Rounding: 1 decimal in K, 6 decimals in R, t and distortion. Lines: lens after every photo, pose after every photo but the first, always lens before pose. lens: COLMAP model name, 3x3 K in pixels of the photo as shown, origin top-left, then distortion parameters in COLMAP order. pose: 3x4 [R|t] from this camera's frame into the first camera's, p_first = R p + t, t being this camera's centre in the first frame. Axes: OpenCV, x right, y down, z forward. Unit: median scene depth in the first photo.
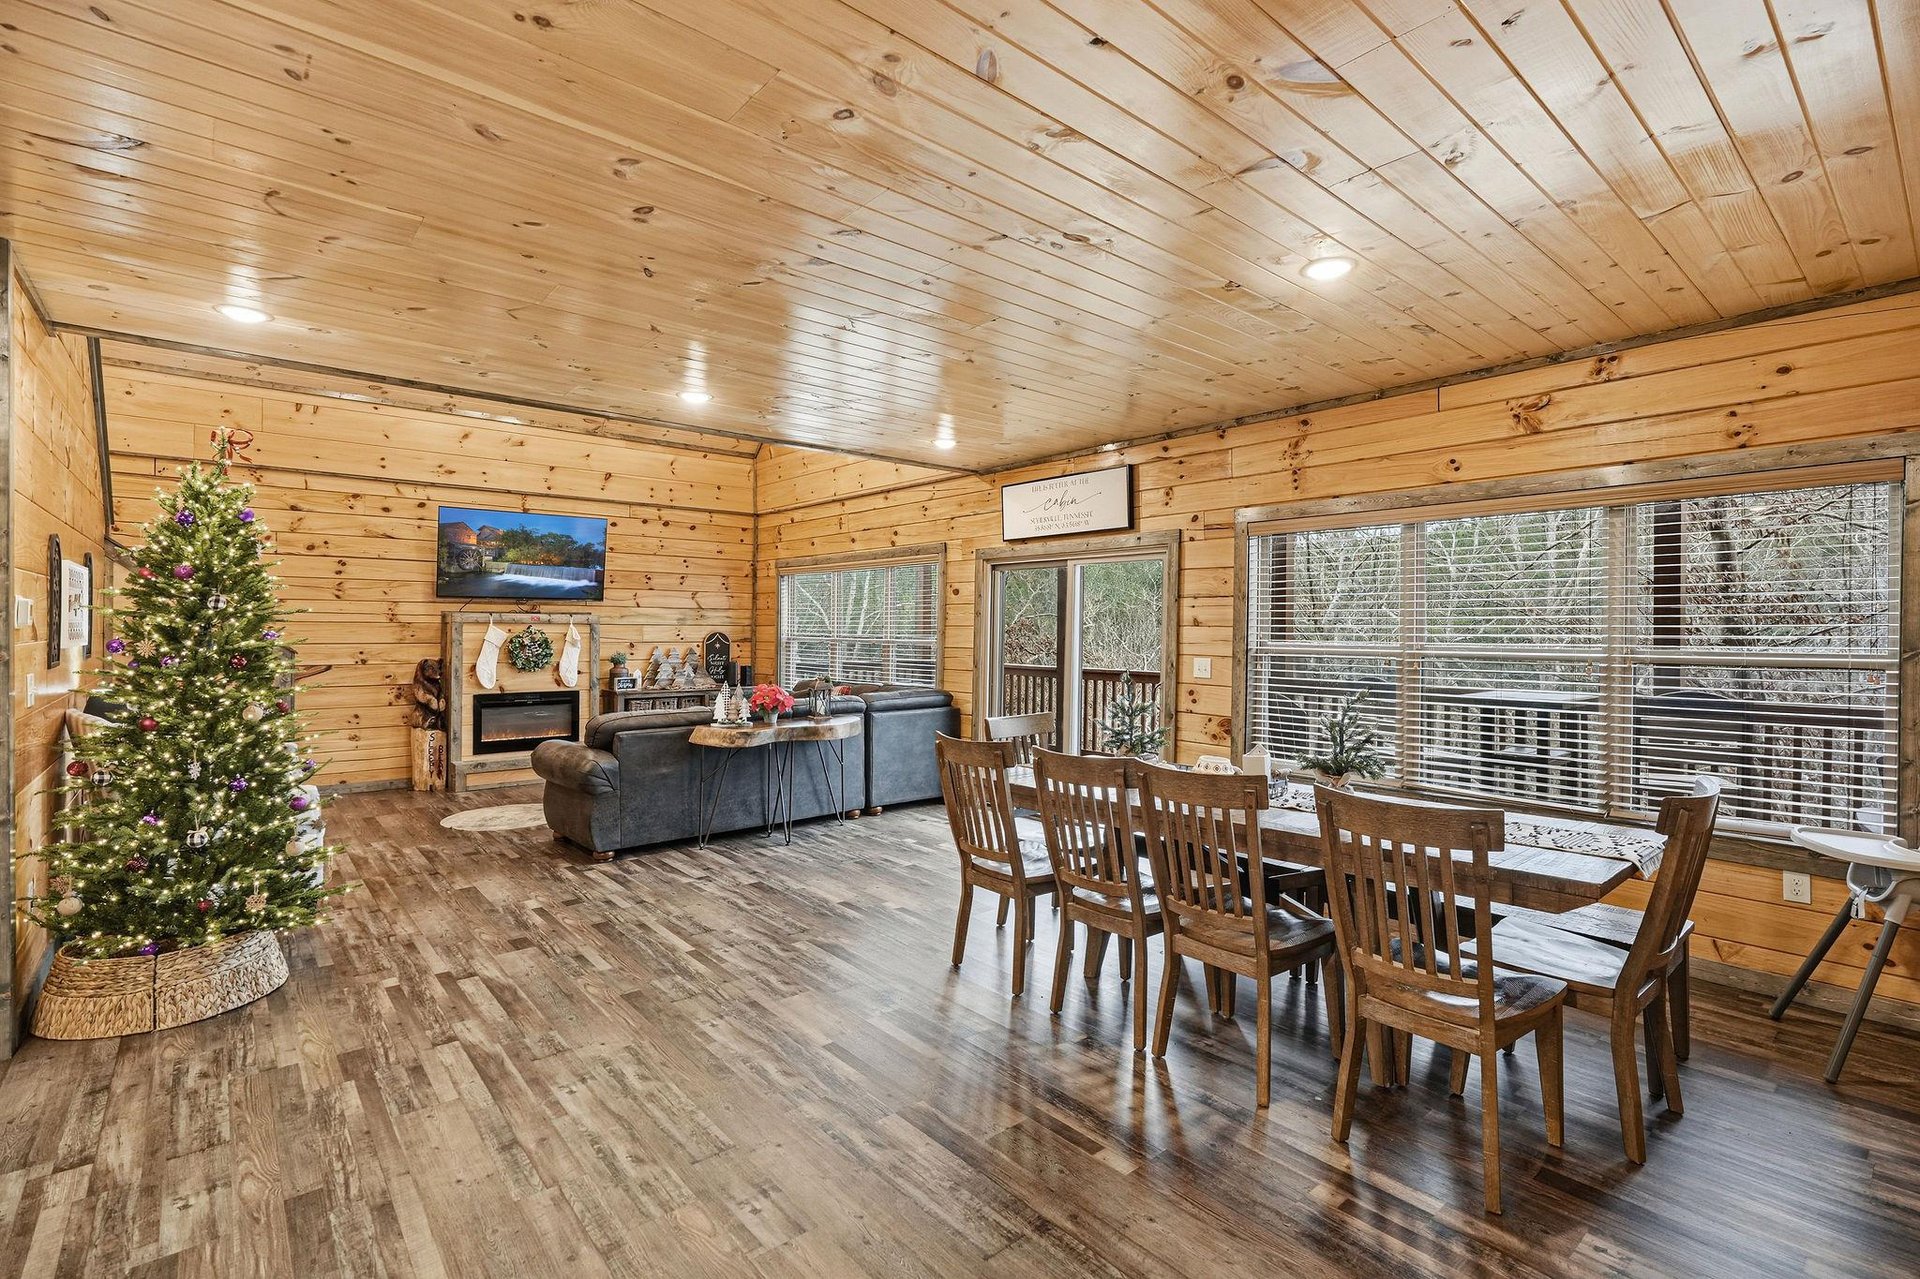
lens RADIAL K [[892.4, 0, 966.0], [0, 892.4, 631.0], [0, 0, 1]] dist [0.015792, 0.000131]
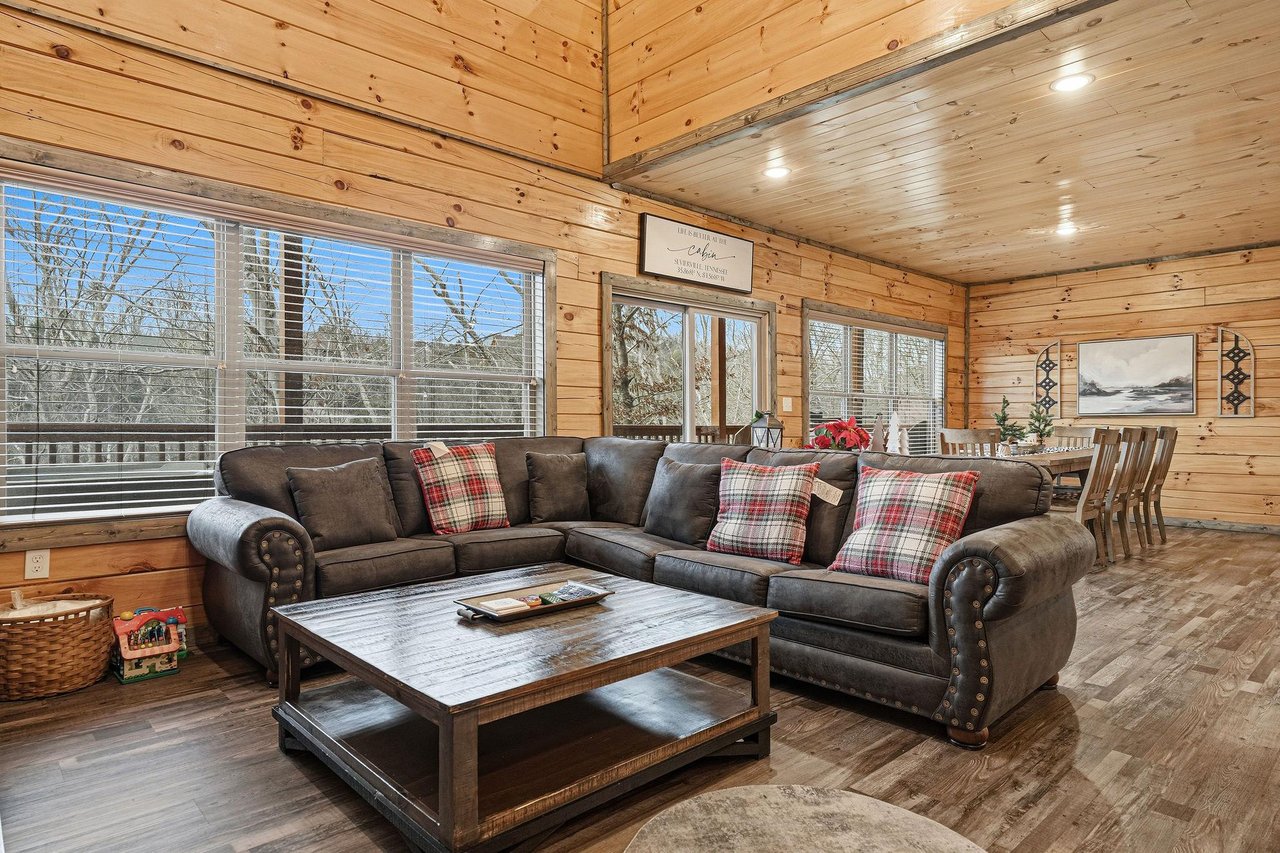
lens RADIAL K [[742.3, 0, 642.5], [0, 742.3, 429.3], [0, 0, 1]] dist [0.002519, 0.000980]
pose [[-0.051146, -0.011854, 0.998621, -0.924297], [0.004684, 0.999916, 0.012109, 0.067117], [-0.998680, 0.005297, -0.051086, 1.320477]]
